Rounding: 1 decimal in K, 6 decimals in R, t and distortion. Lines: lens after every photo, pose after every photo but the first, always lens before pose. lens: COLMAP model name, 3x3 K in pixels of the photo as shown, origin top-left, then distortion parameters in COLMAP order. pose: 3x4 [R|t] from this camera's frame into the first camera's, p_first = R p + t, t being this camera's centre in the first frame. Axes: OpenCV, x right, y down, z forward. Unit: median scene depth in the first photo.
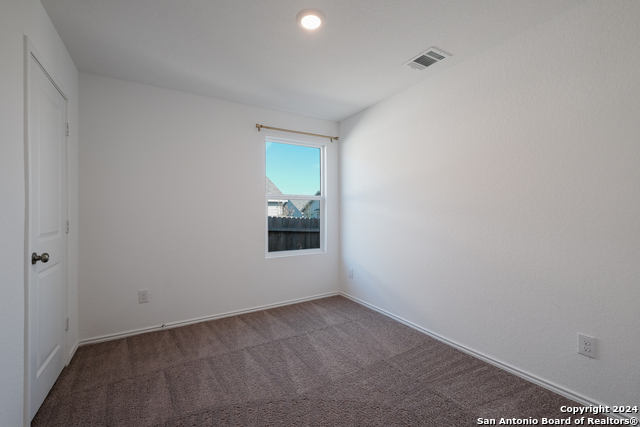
lens RADIAL K [[273.6, 0, 320.0], [0, 273.6, 213.5], [0, 0, 1]] dist [-0.002319, -0.000291]
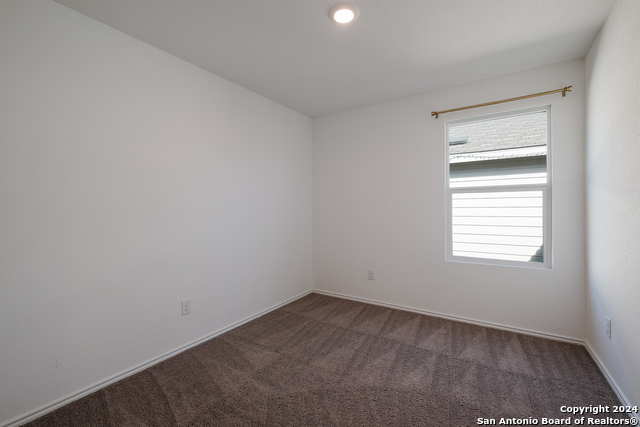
lens RADIAL K [[273.6, 0, 320.0], [0, 273.6, 213.5], [0, 0, 1]] dist [-0.002319, -0.000291]
pose [[0.432484, 0.019503, -0.901431, 0.390399], [-0.004547, 0.999801, 0.019449, -0.004227], [0.901630, -0.004313, 0.432486, 0.238842]]
